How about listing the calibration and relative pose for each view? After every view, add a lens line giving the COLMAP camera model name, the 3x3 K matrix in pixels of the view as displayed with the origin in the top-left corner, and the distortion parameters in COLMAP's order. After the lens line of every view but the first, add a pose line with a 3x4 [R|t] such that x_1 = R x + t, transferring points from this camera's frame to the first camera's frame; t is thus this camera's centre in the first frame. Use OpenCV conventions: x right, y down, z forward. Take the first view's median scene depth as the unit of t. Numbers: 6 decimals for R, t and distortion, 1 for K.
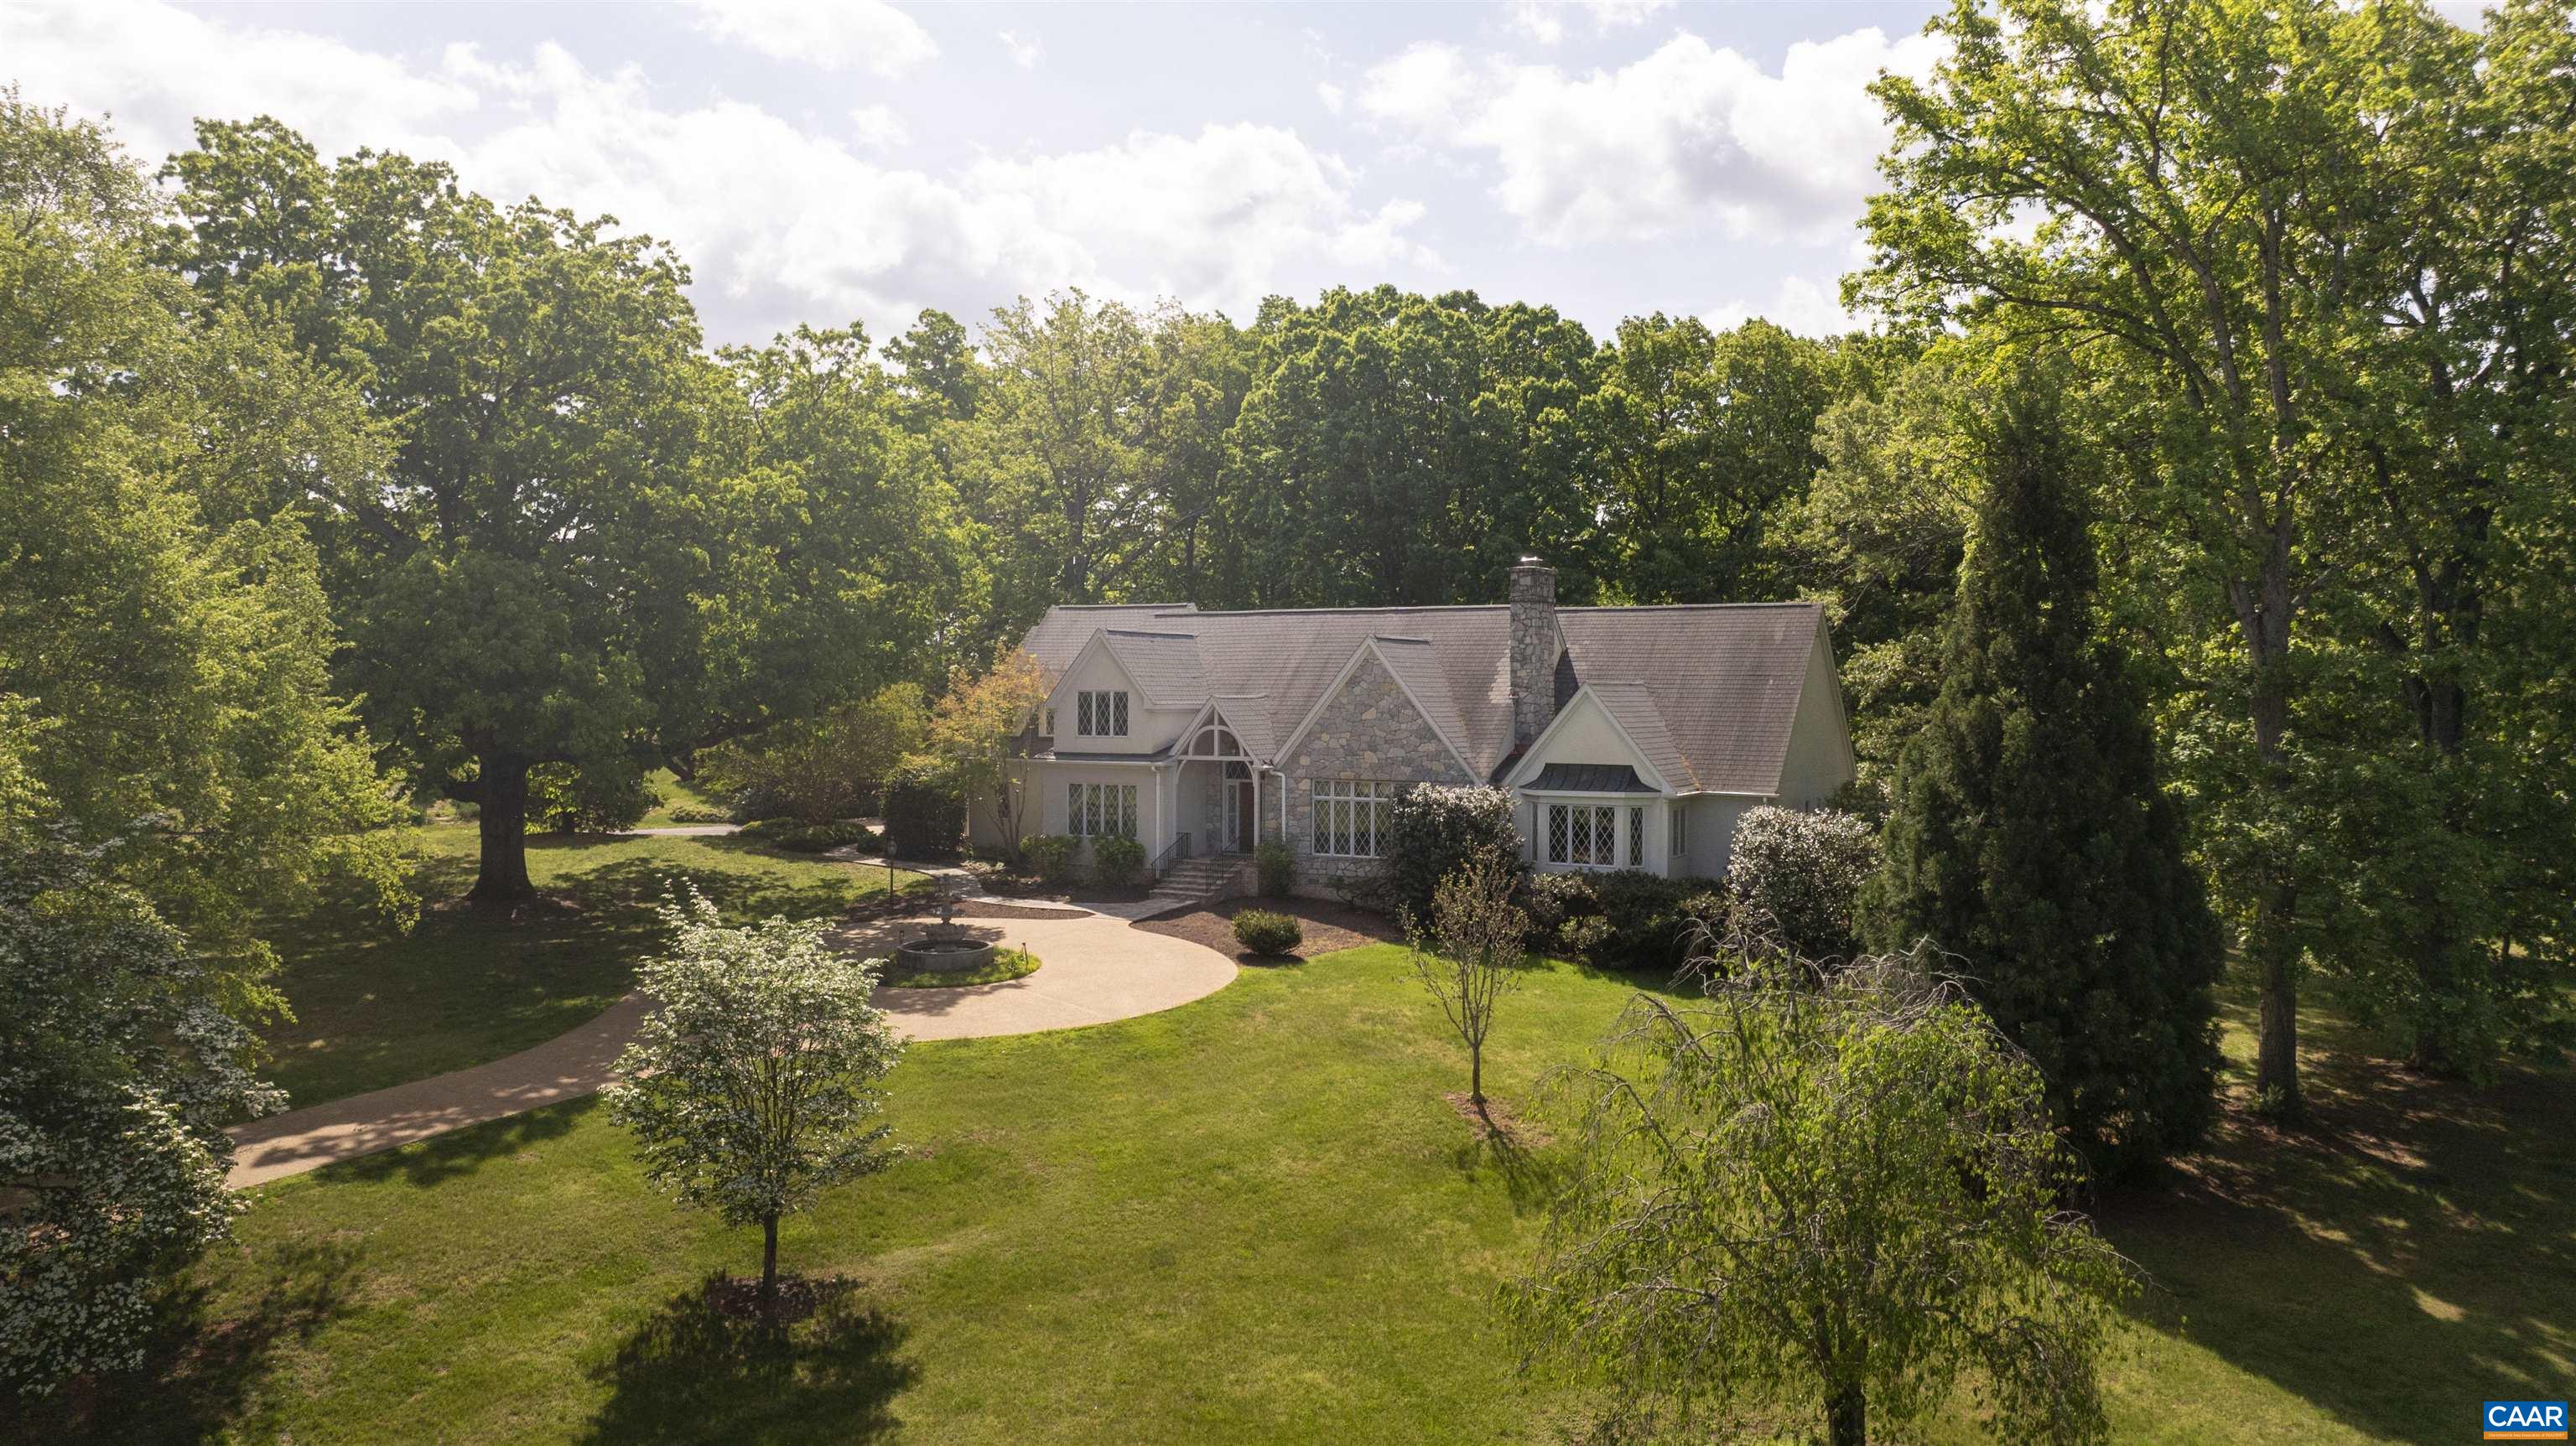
lens RADIAL K [[1901.5, 0, 1288.0], [0, 1901.5, 723.0], [0, 0, 1]] dist [0.003014, 0.001680]
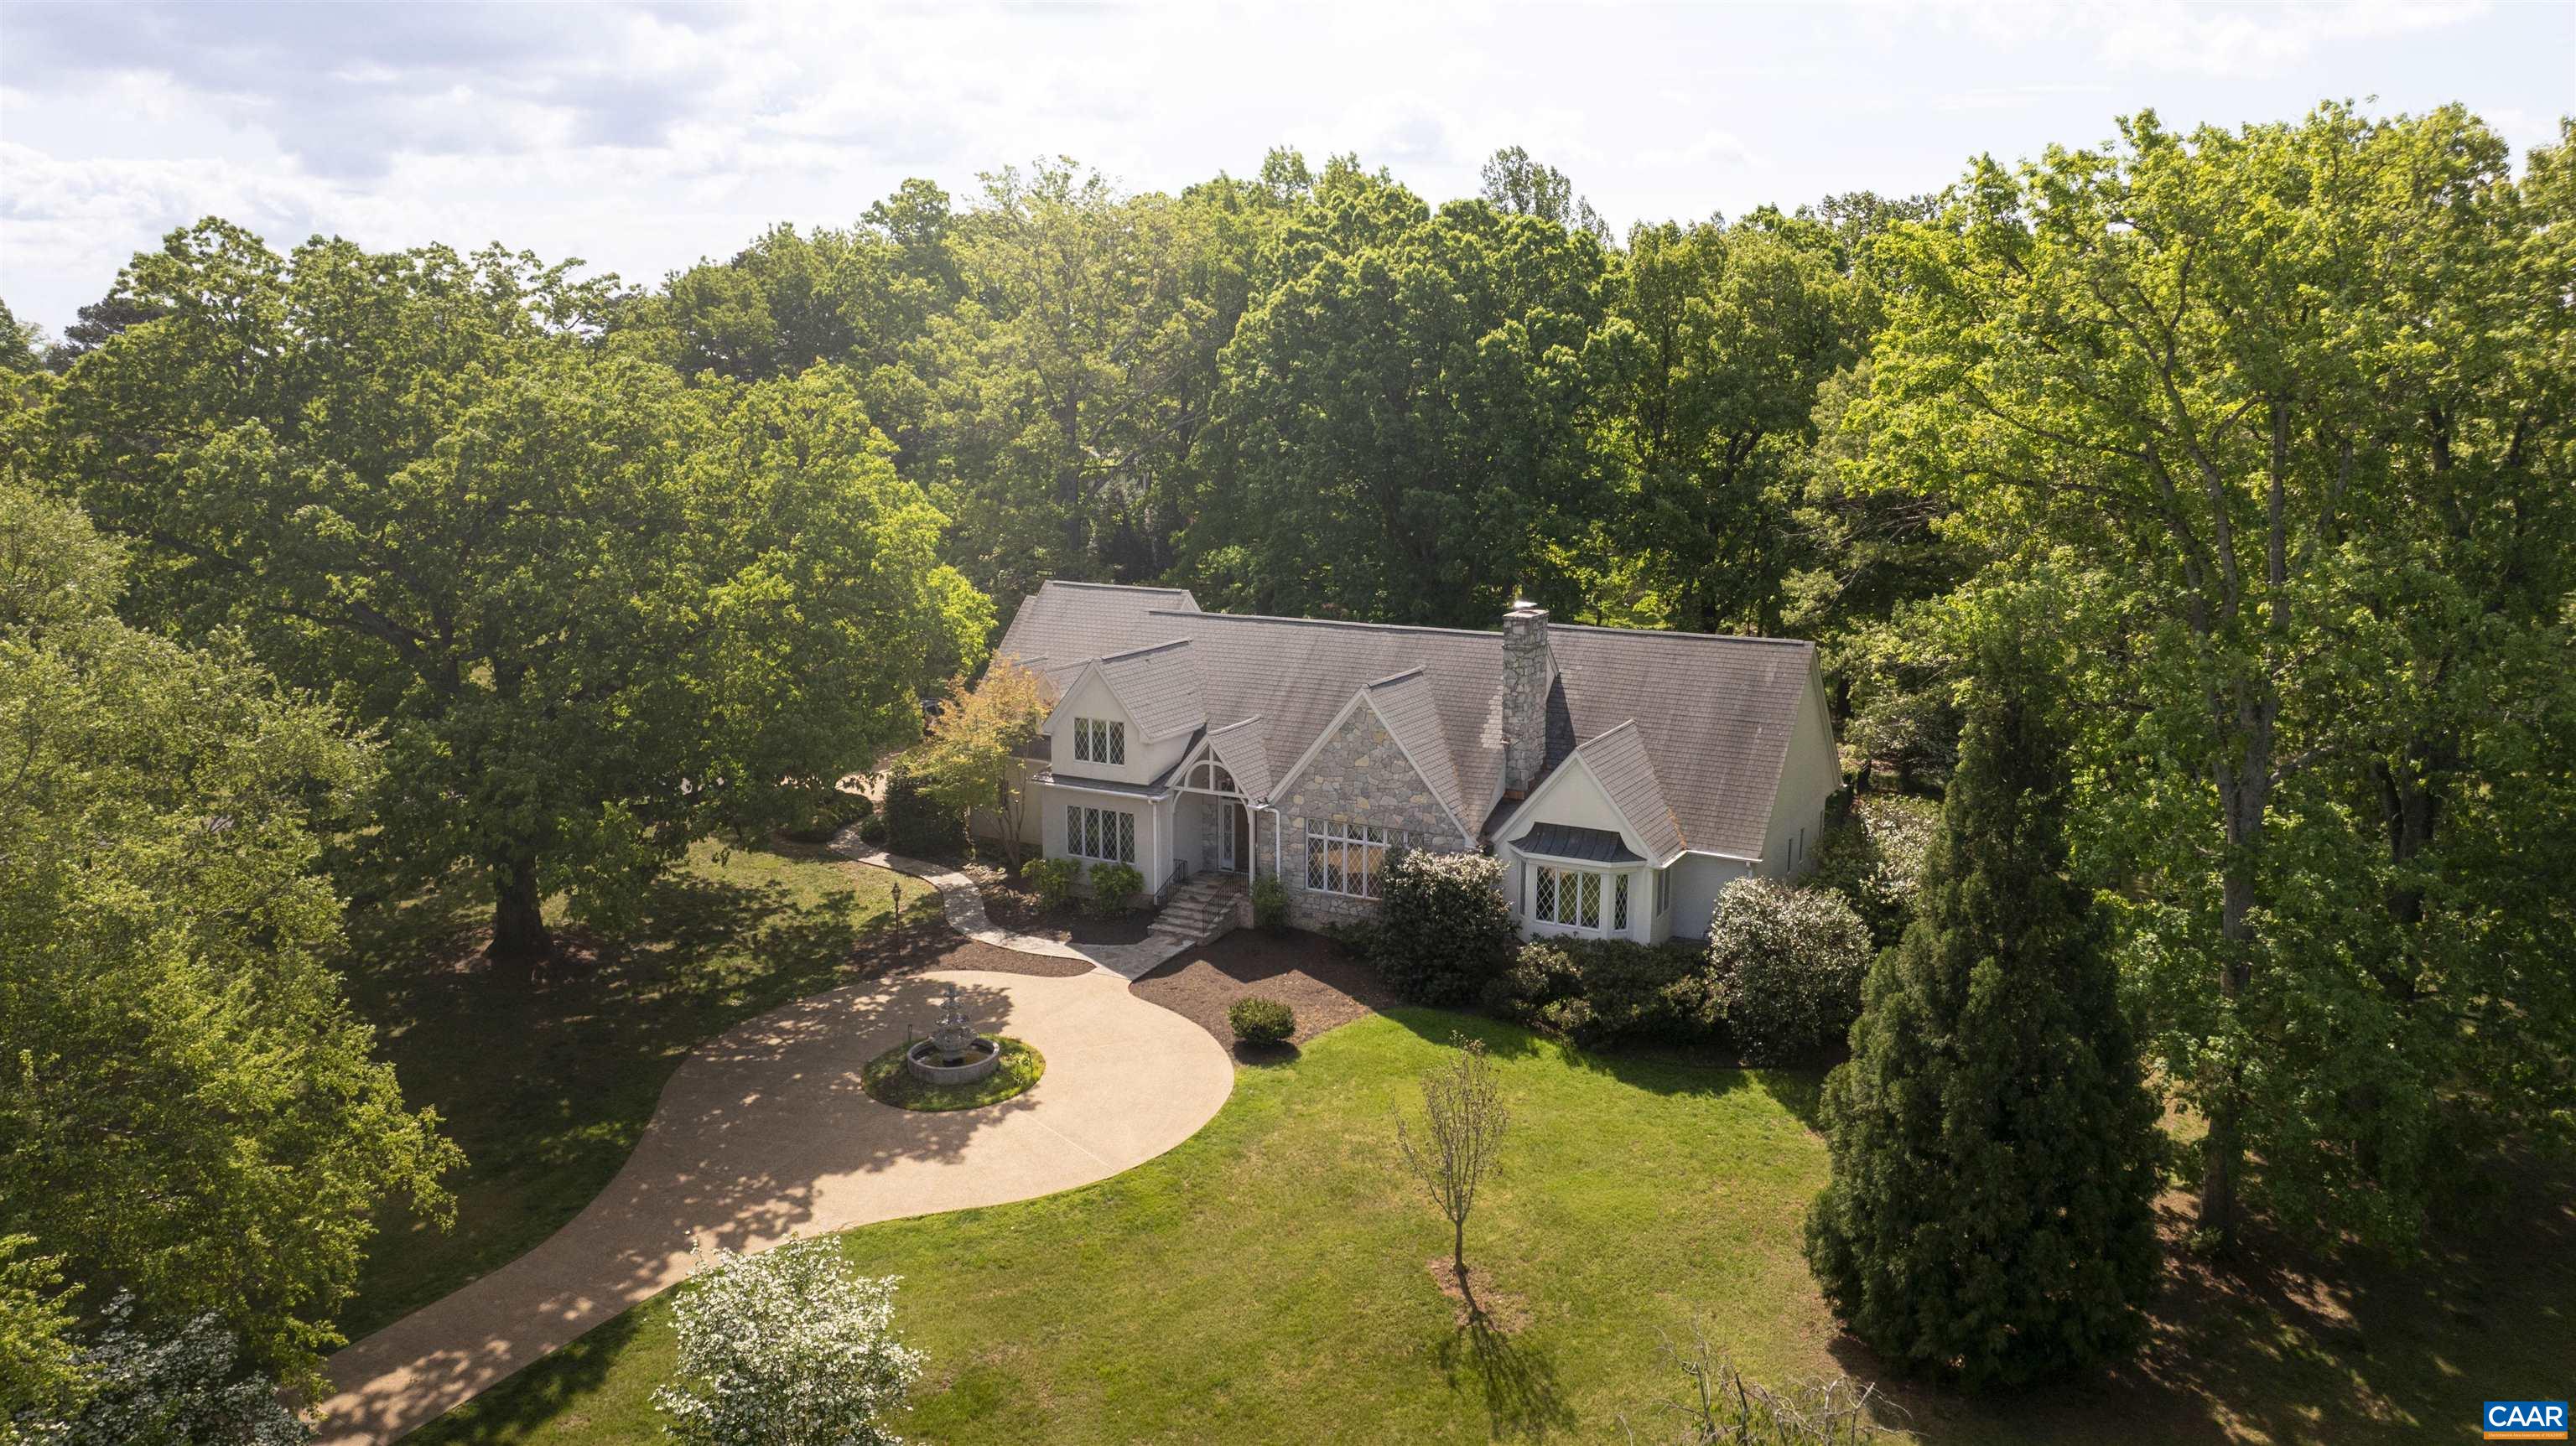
lens RADIAL K [[1901.5, 0, 1288.0], [0, 1901.5, 723.0], [0, 0, 1]] dist [0.003014, 0.001680]
pose [[0.999998, -0.001473, 0.000978, 0.002240], [0.001289, 0.986002, 0.166726, -0.204021], [-0.001209, -0.166725, 0.986003, 0.003230]]
